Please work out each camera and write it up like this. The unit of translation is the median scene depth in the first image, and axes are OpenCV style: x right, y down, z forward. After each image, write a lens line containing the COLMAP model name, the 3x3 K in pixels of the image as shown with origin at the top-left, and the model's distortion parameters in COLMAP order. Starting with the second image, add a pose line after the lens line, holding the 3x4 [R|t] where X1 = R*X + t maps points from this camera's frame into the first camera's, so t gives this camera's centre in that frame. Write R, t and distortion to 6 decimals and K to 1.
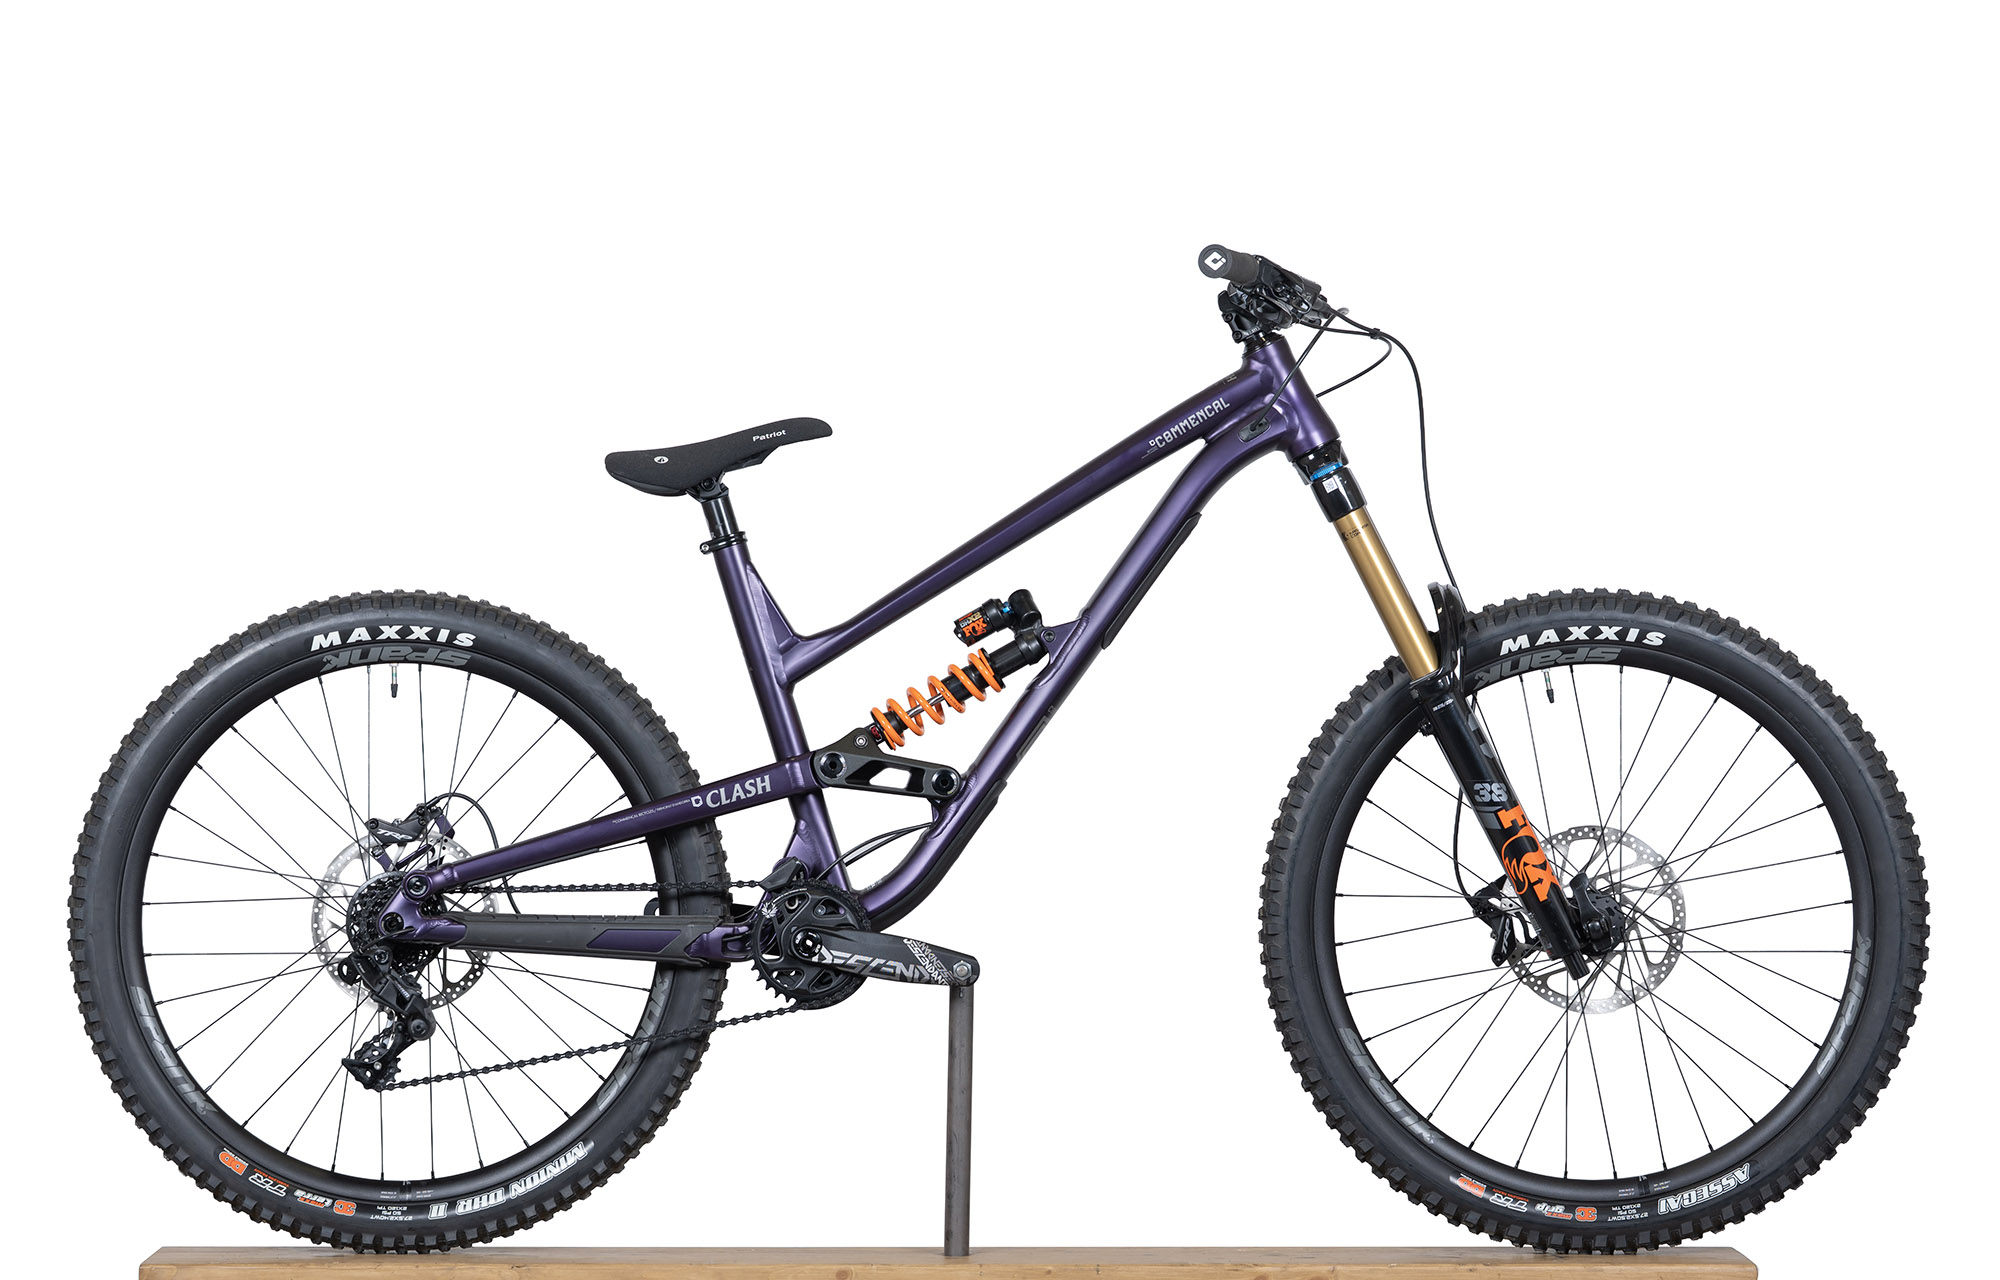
lens RADIAL K [[6867.1, 0, 1019.5], [0, 6867.1, 694.6], [0, 0, 1]] dist [0.075834, 0.000000]
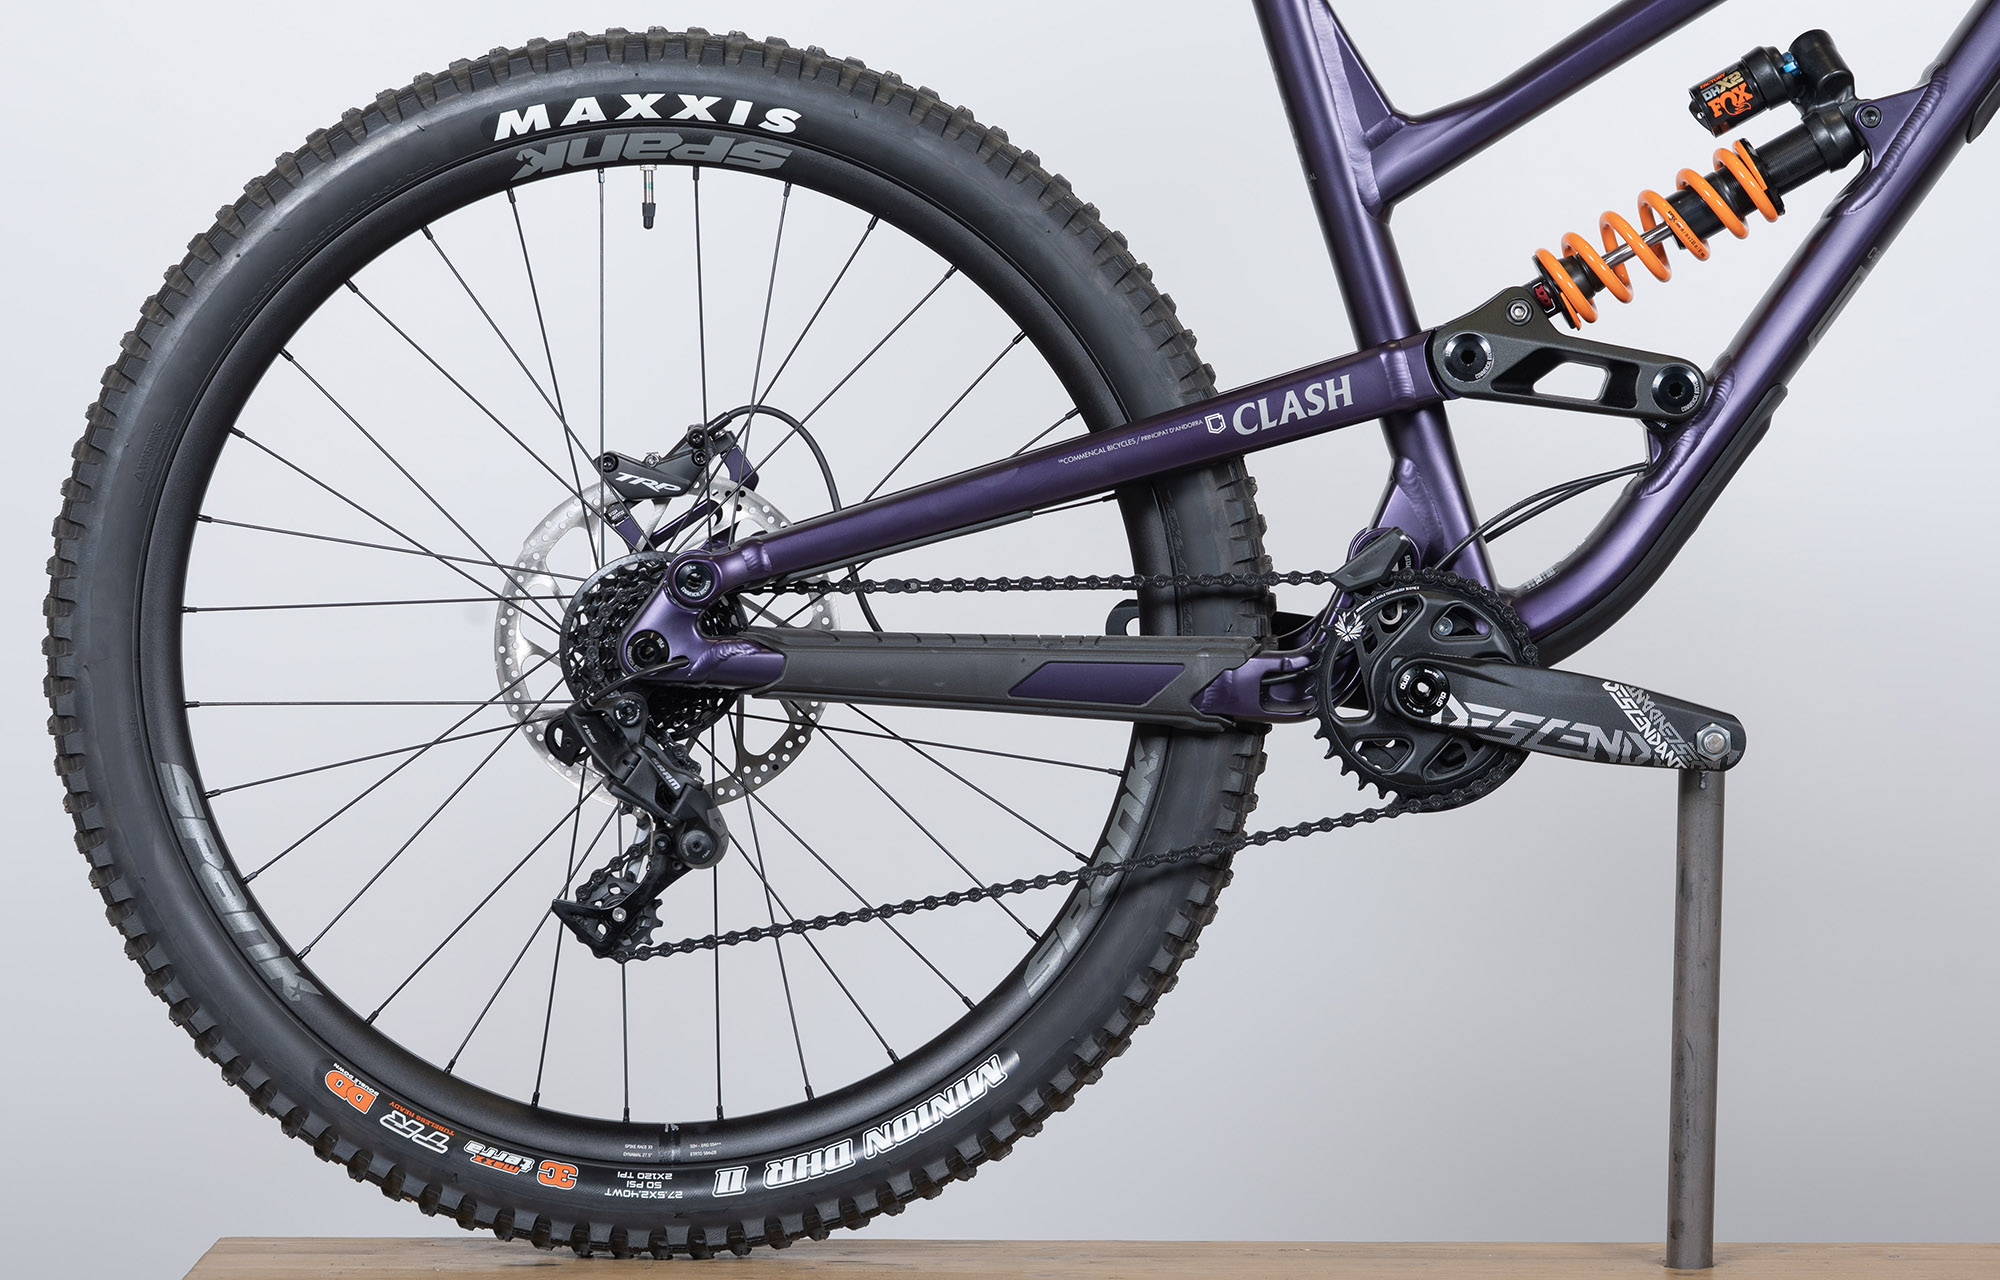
lens RADIAL K [[6867.1, 0, 1105.7], [0, 6867.1, 527.0], [0, 0, 1]] dist [0.075834, 0.000000]
pose [[0.999940, 0.002777, -0.010561, -0.833492], [-0.002441, 0.999493, 0.031750, 0.111344], [0.010644, -0.031722, 0.999440, 7.783990]]
